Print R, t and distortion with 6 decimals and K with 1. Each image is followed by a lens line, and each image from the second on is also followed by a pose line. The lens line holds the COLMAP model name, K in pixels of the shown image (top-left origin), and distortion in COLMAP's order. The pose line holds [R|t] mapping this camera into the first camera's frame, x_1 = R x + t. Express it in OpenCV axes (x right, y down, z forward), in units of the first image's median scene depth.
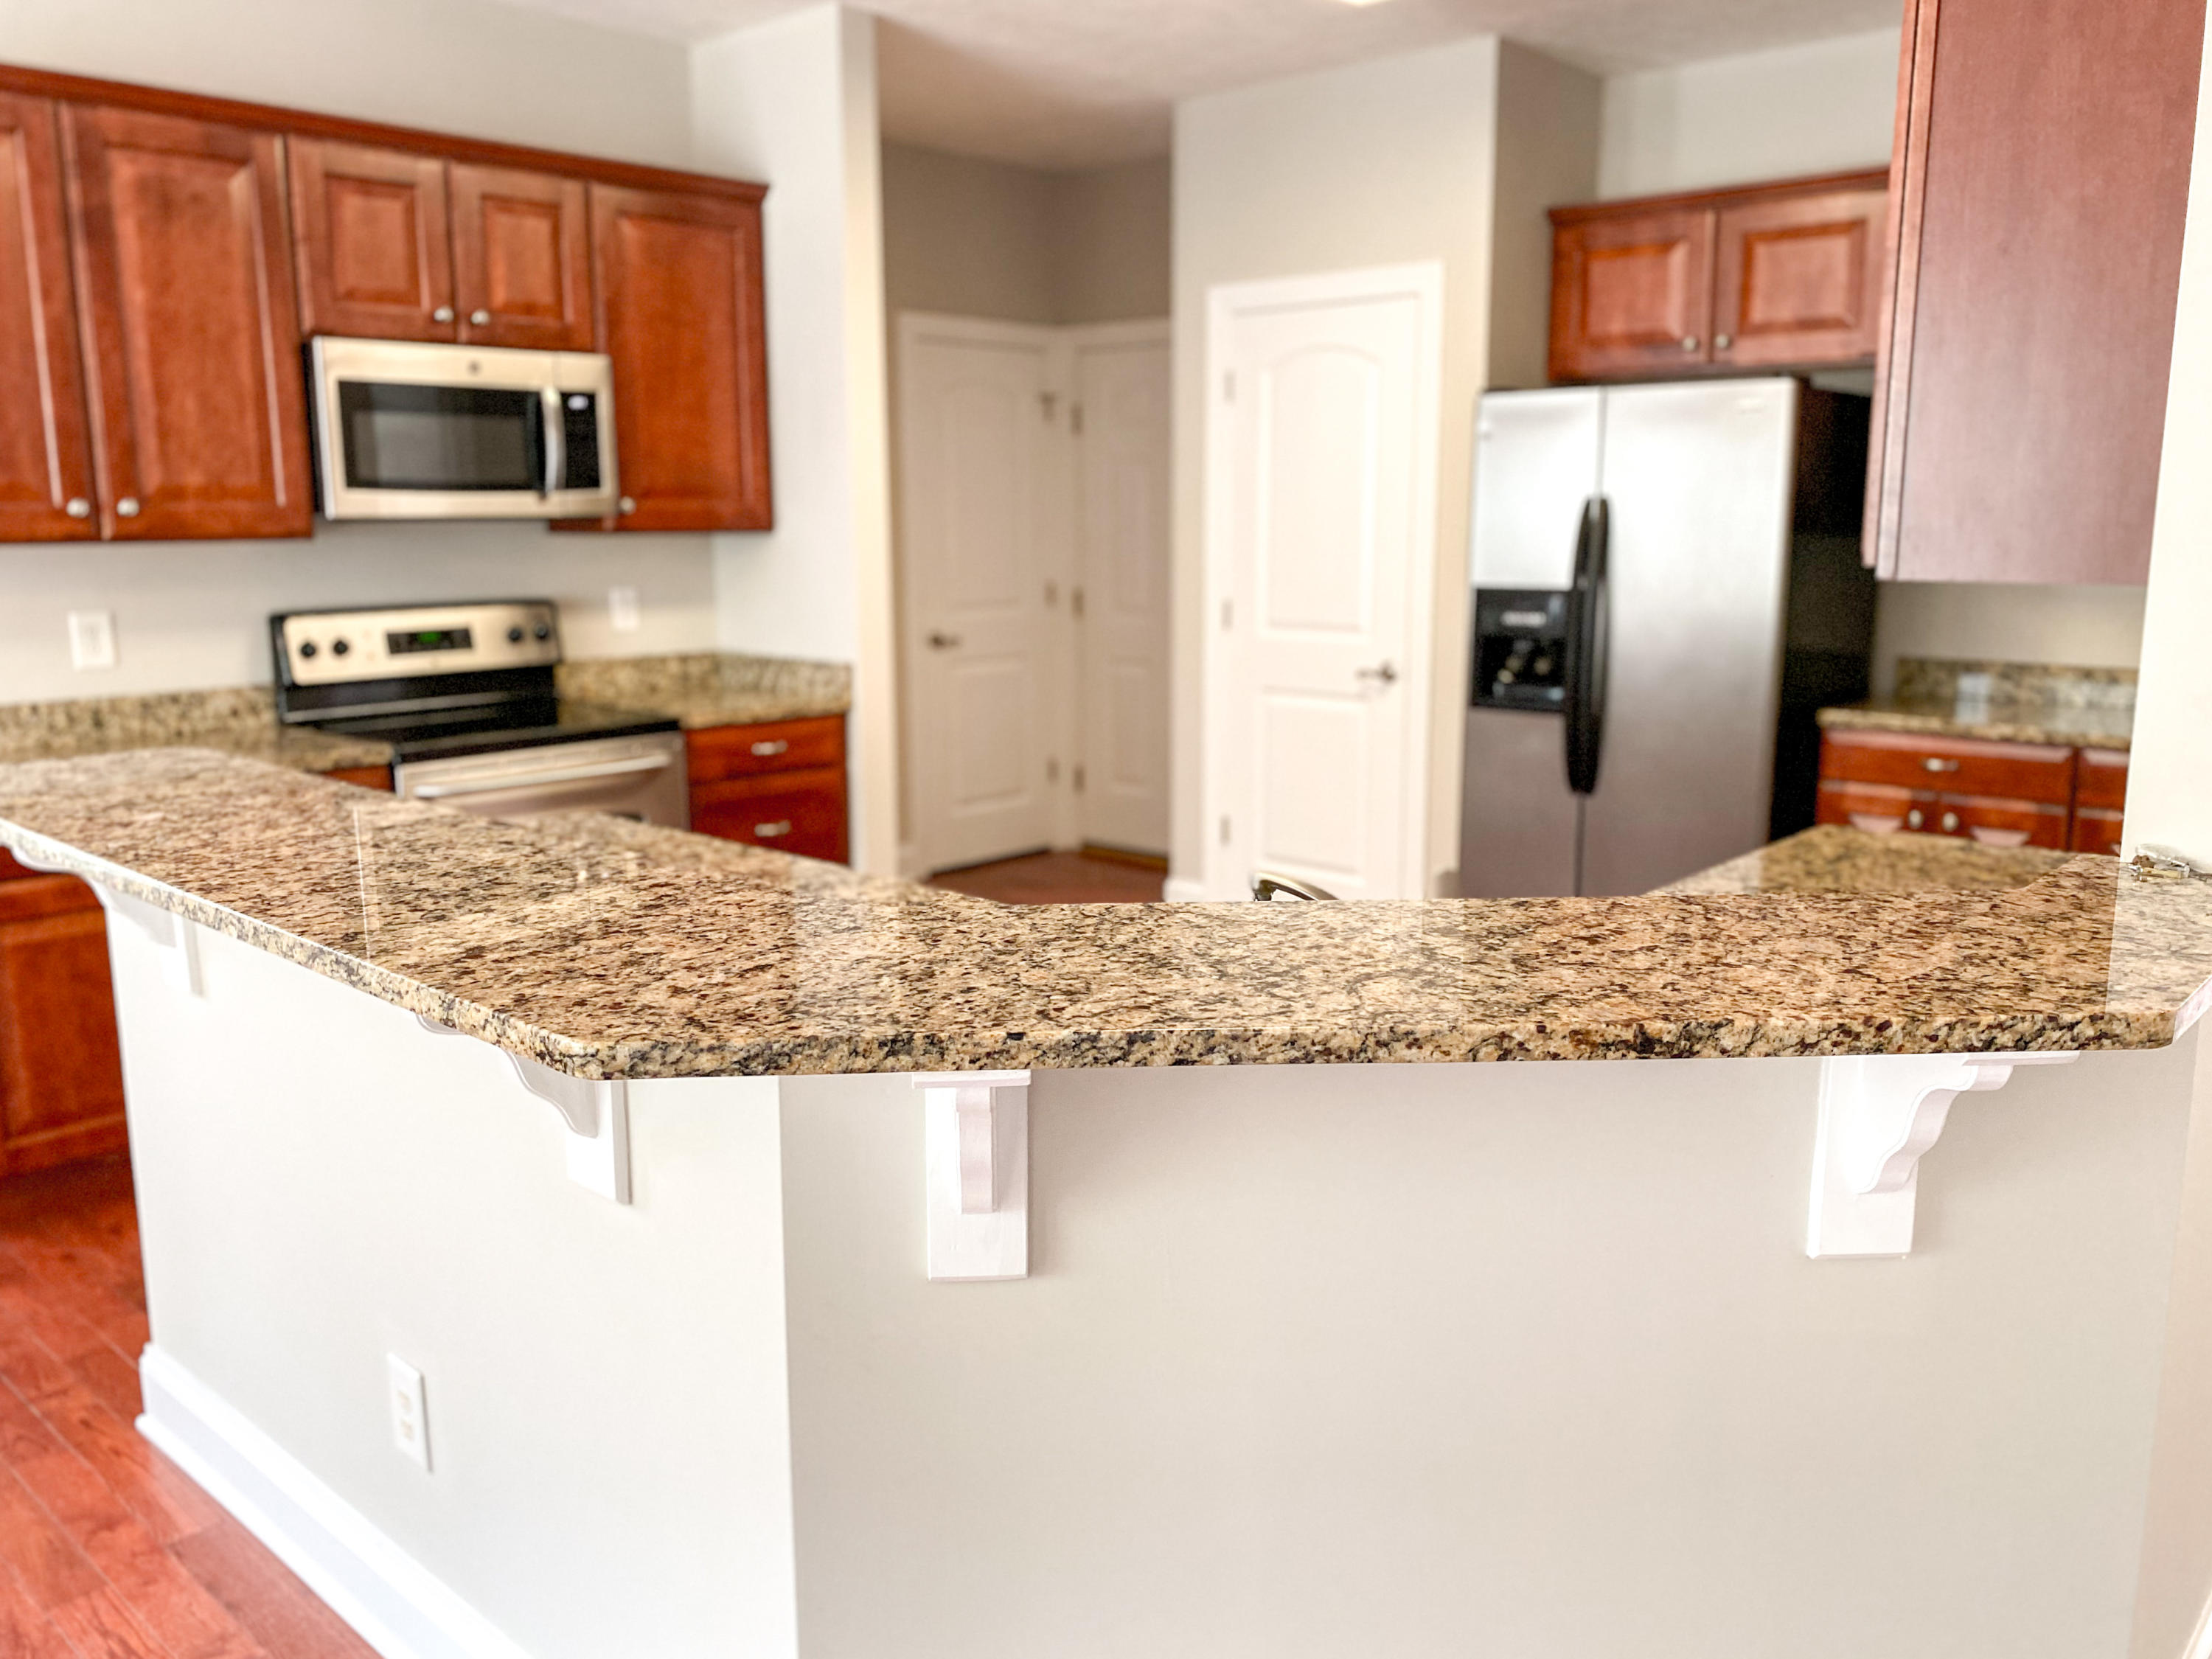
lens RADIAL K [[1719.1, 0, 1106.0], [0, 1719.1, 829.5], [0, 0, 1]] dist [0.055935, -0.067553]
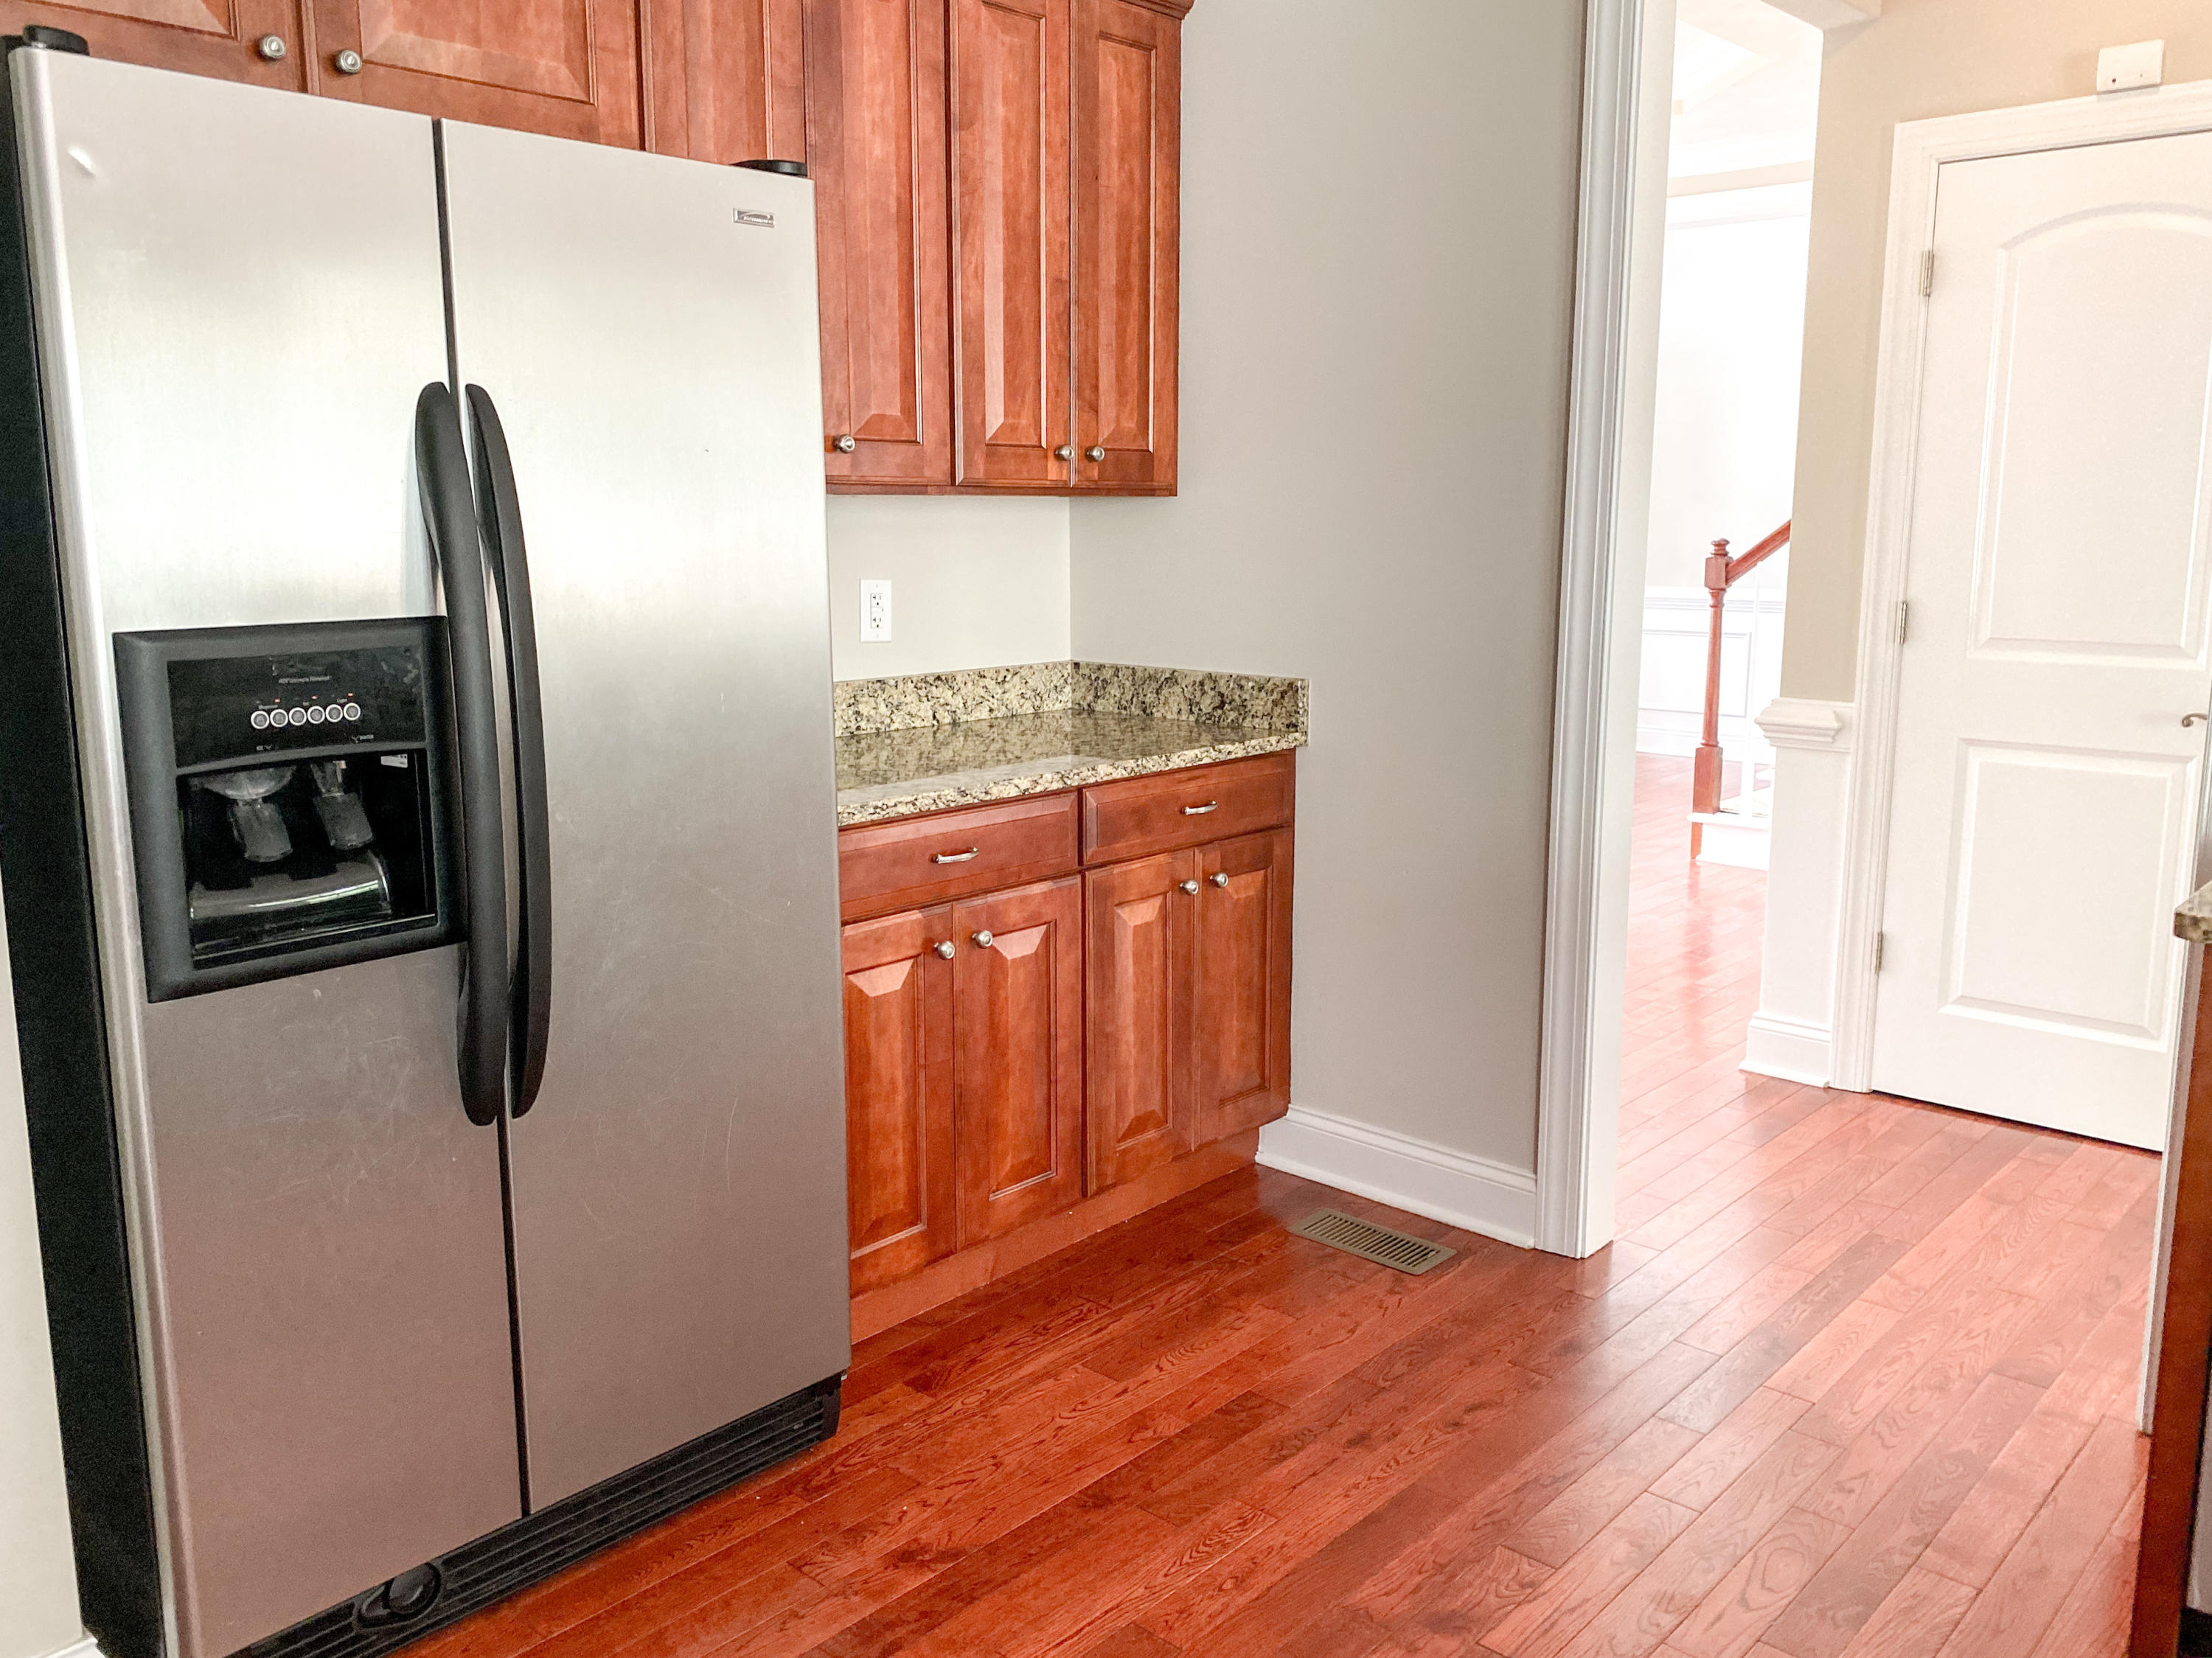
lens RADIAL K [[1738.0, 0, 1099.5], [0, 1738.0, 806.2], [0, 0, 1]] dist [0.072295, -0.072331]
pose [[0.009422, -0.167323, 0.985857, -0.127033], [0.185272, 0.969123, 0.162713, -0.135999], [-0.982642, 0.181118, 0.040132, 0.845680]]
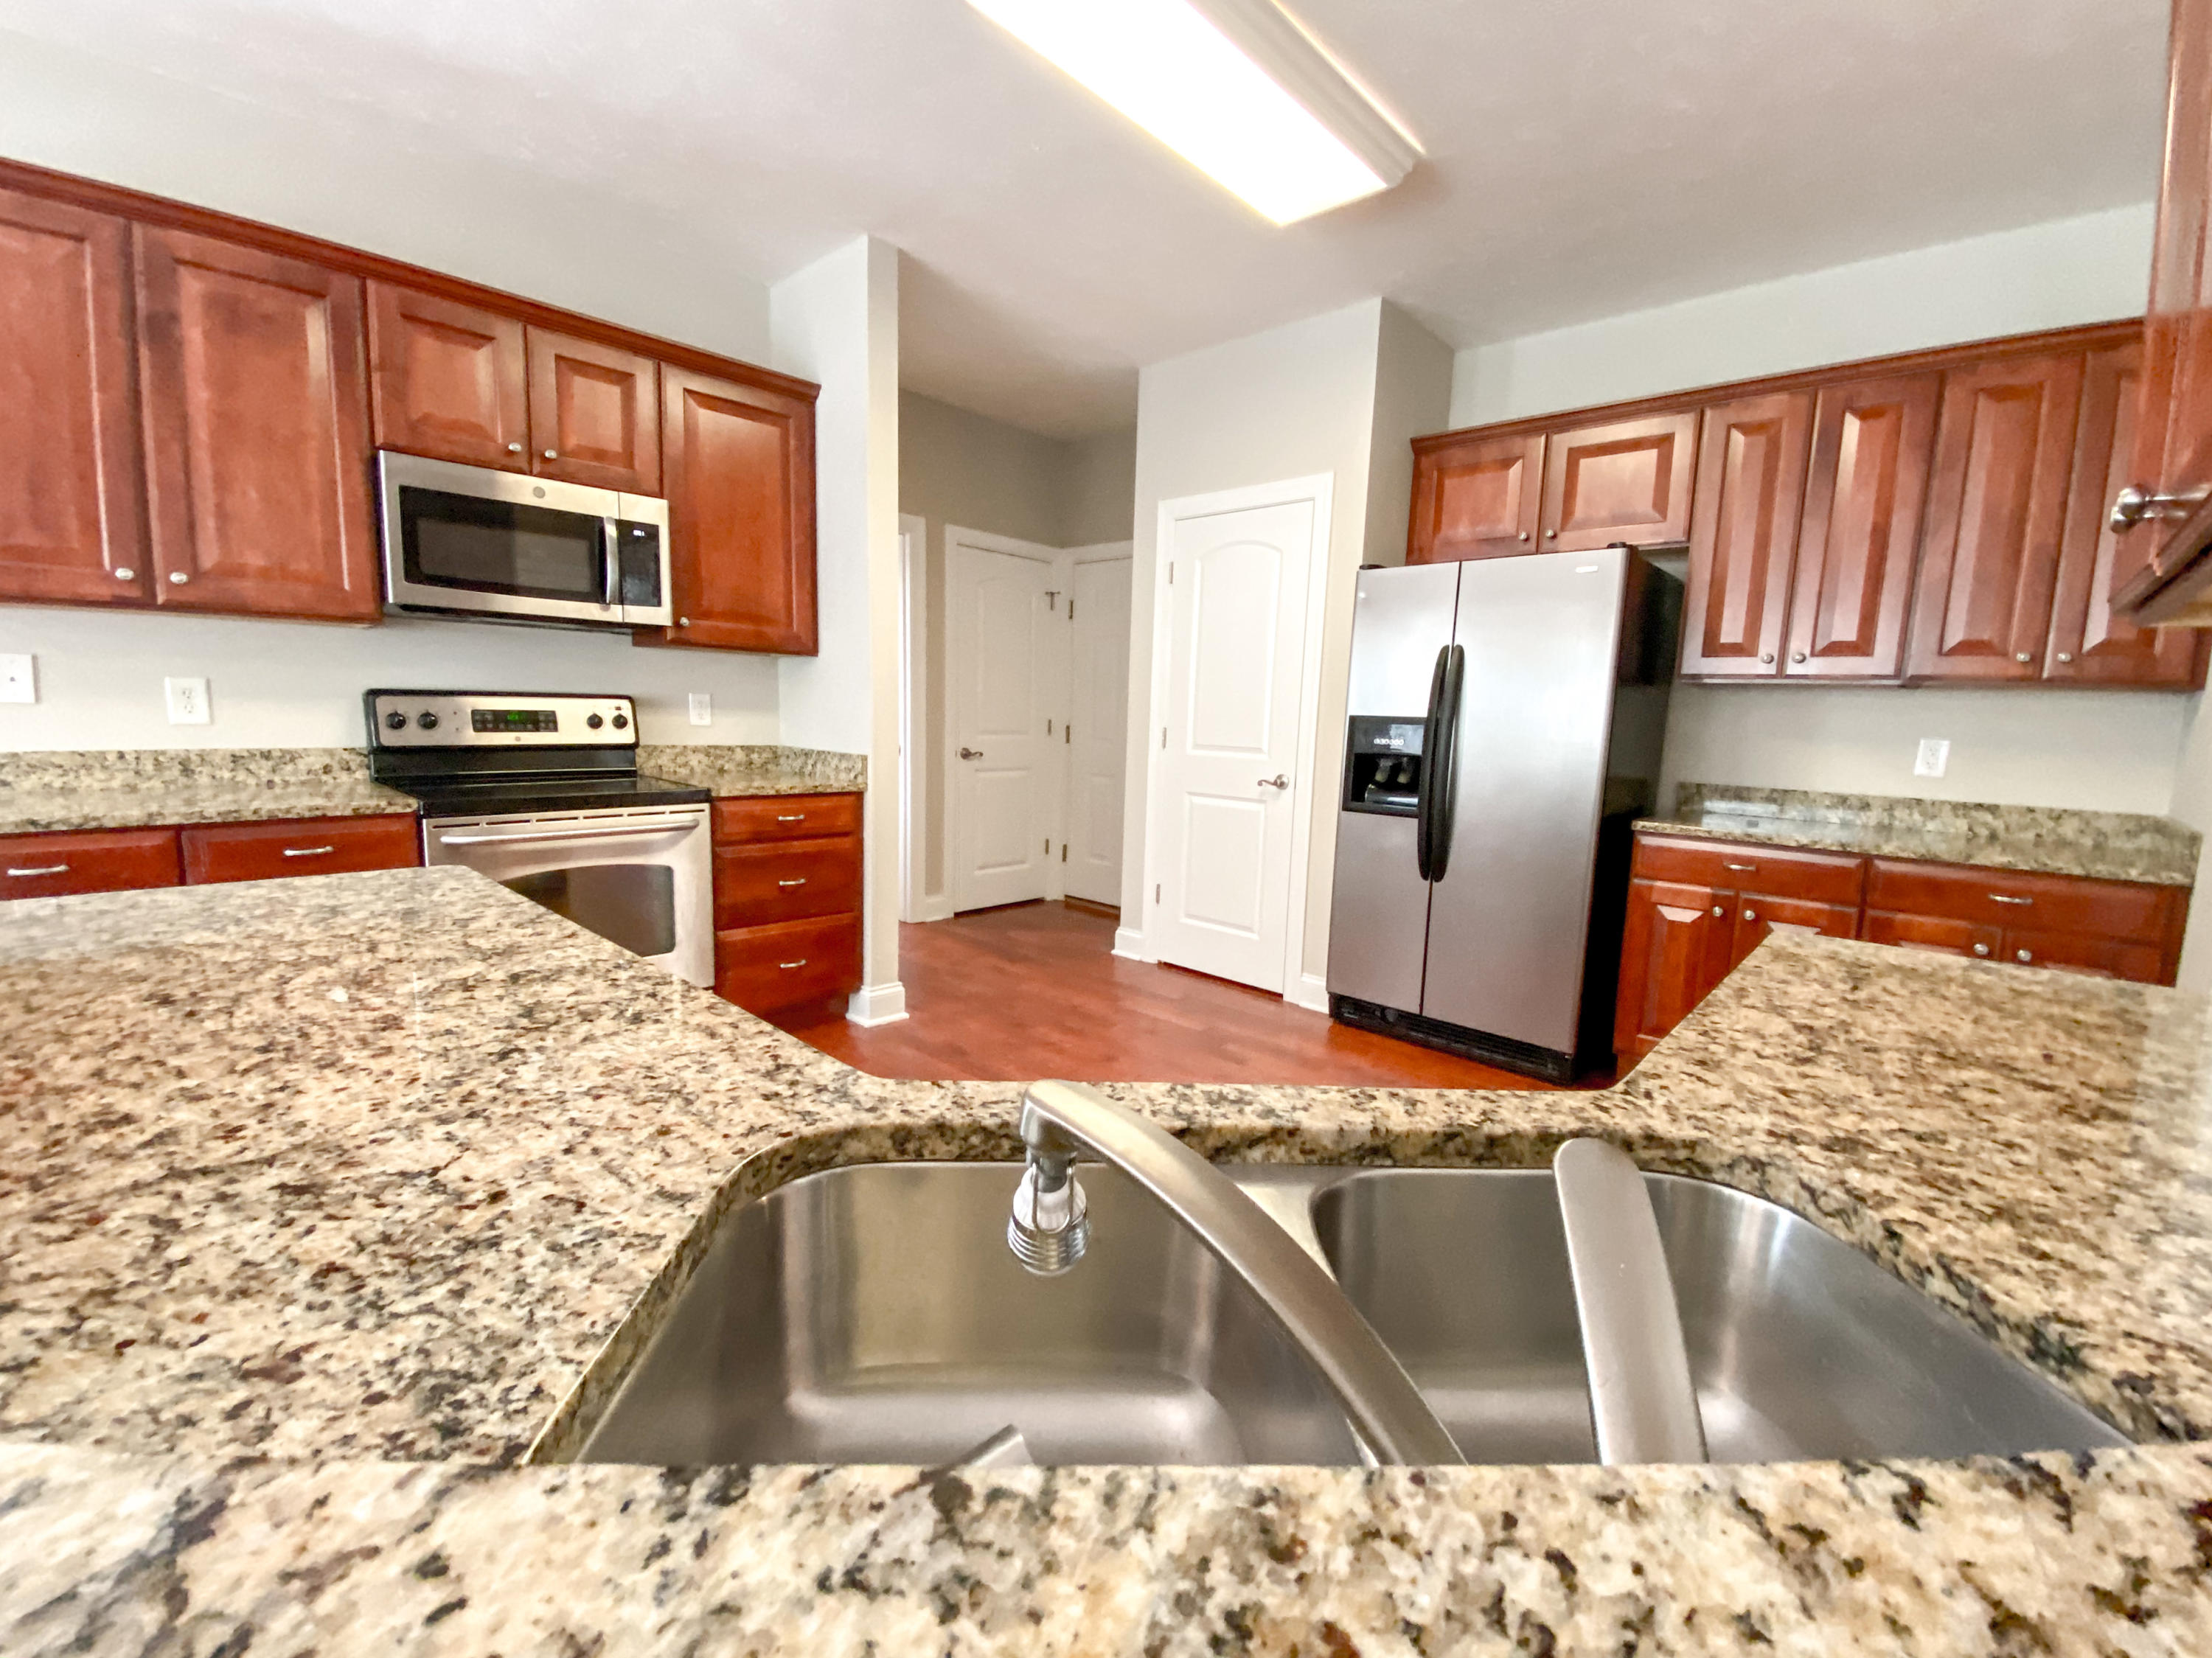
lens RADIAL K [[928.2, 0, 1106.0], [0, 928.2, 829.0], [0, 0, 1]] dist [0.023318, -0.027619]
pose [[0.999229, 0.038565, -0.007364, 0.039440], [-0.038923, 0.997617, -0.056973, -0.009111], [0.005149, 0.057216, 0.998349, 0.322465]]
